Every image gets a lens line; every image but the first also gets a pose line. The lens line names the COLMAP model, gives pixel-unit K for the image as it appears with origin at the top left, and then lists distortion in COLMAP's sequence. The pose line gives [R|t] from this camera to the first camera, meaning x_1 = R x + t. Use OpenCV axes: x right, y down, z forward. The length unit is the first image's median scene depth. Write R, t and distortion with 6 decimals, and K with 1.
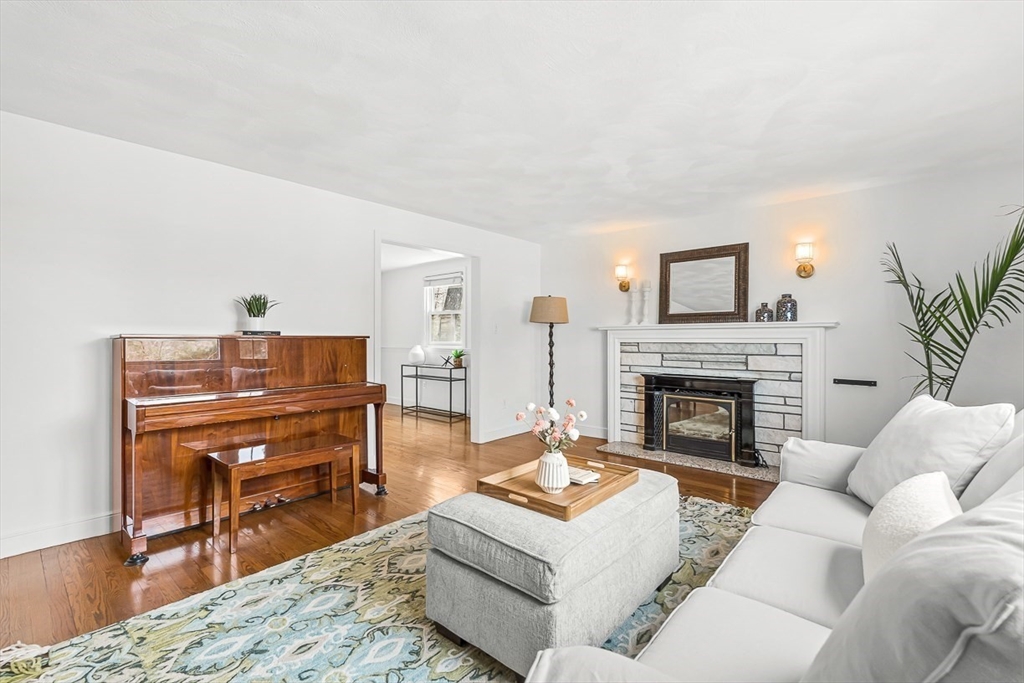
lens RADIAL K [[453.8, 0, 512.4], [0, 453.8, 337.1], [0, 0, 1]] dist [-0.002915, -0.000444]
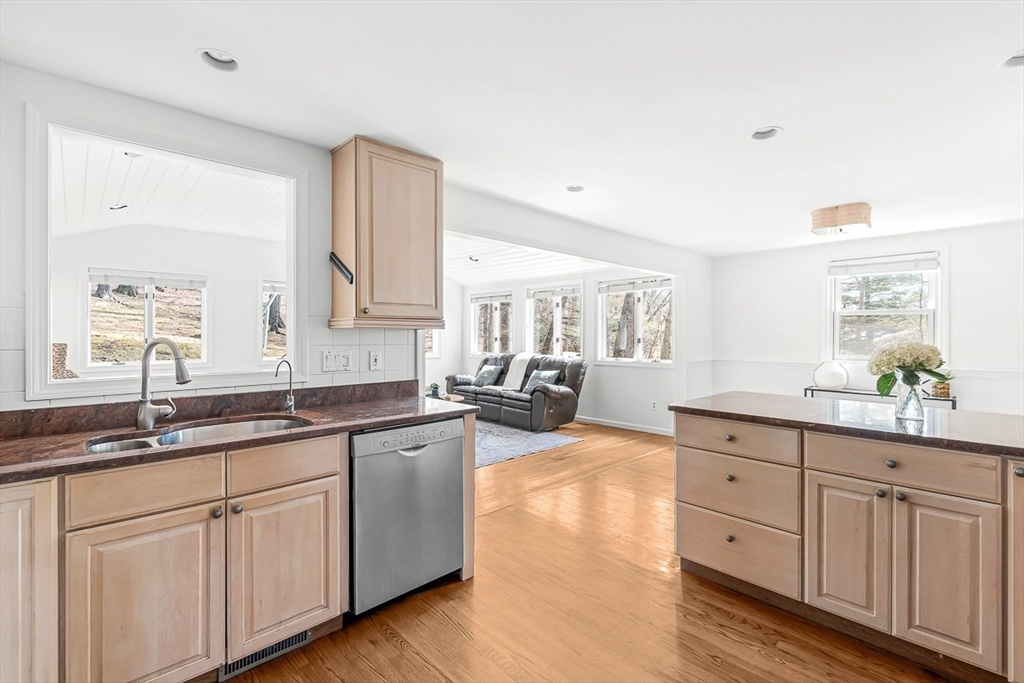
lens RADIAL K [[459.5, 0, 514.3], [0, 459.5, 335.7], [0, 0, 1]] dist [-0.000838, 0.000028]
pose [[0.997007, -0.001165, -0.077305, -2.042769], [0.001386, 0.999995, 0.002813, -0.076464], [0.077301, -0.002911, 0.997004, 0.895404]]
